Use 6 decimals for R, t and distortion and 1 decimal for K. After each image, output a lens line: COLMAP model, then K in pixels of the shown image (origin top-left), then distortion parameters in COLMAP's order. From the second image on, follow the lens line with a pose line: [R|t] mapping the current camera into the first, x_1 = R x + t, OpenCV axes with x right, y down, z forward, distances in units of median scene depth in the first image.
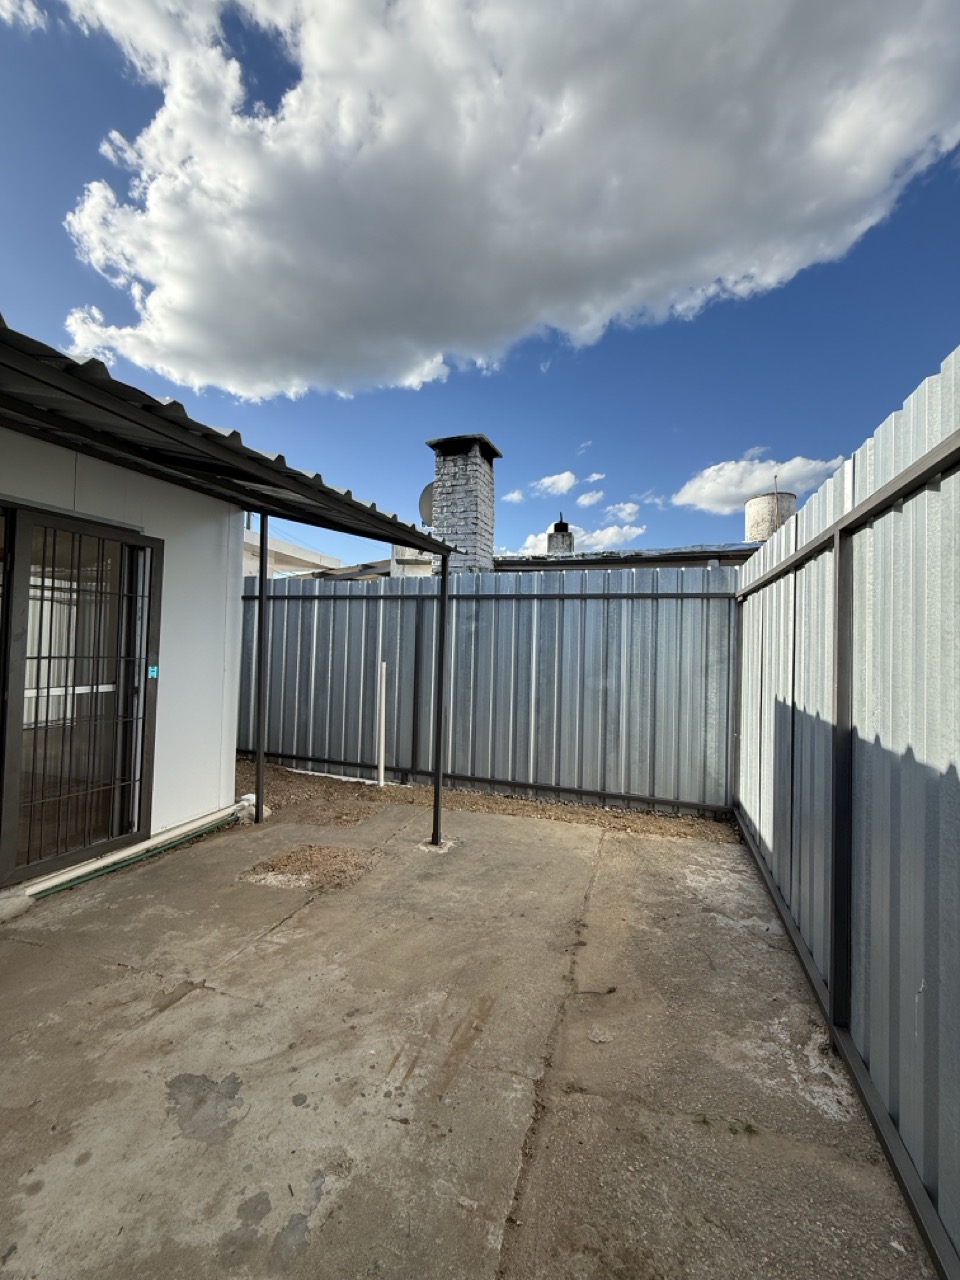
lens RADIAL K [[509.5, 0, 480.9], [0, 509.5, 635.7], [0, 0, 1]] dist [0.000541, 0.000556]
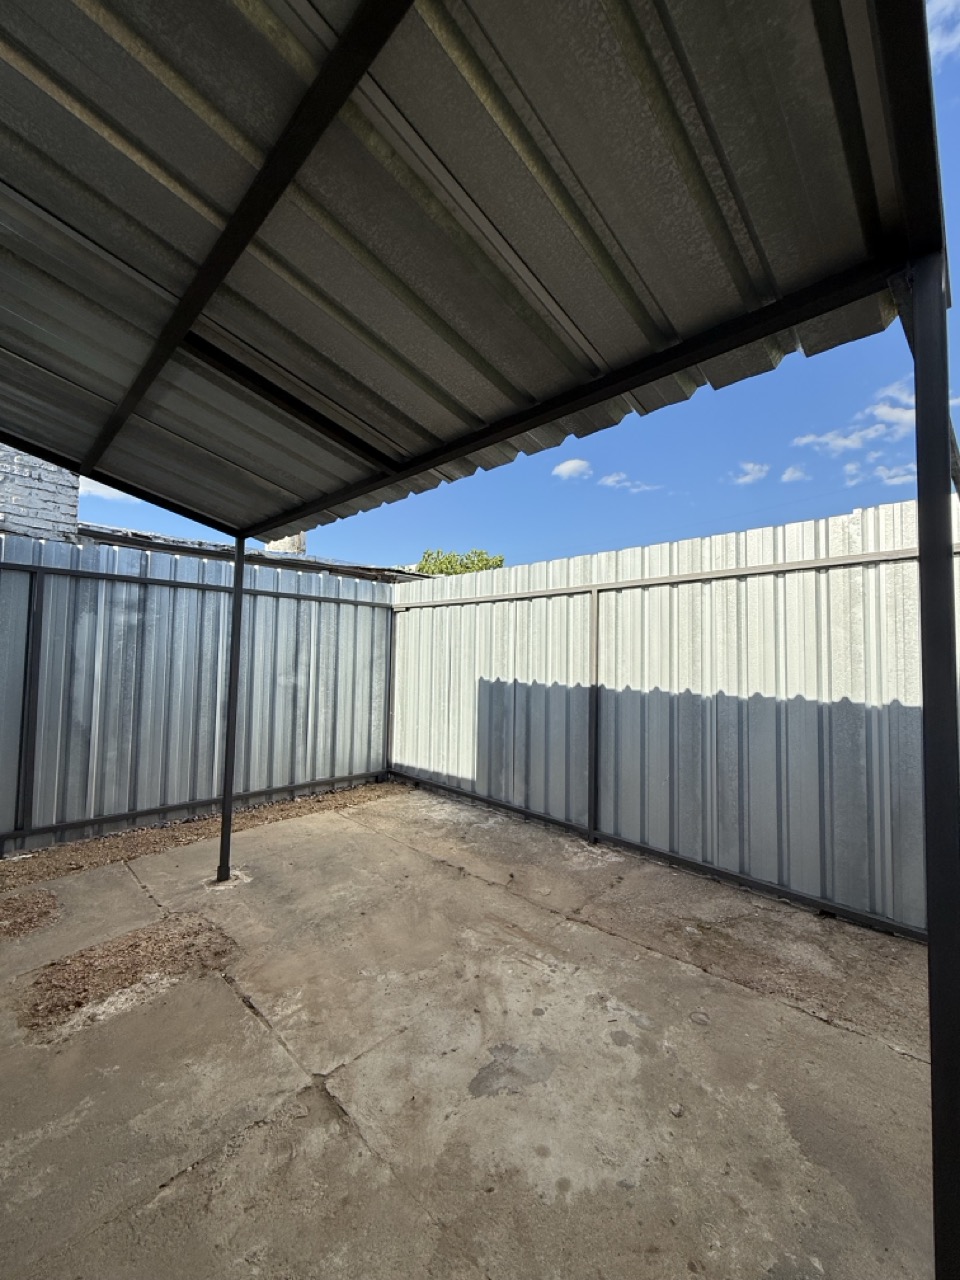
lens RADIAL K [[509.5, 0, 480.9], [0, 509.5, 635.7], [0, 0, 1]] dist [0.000541, 0.000556]
pose [[0.431510, 0.021884, 0.901843, -0.800318], [-0.023268, 0.999643, -0.013124, 0.010801], [-0.901808, -0.015321, 0.431866, 0.314358]]
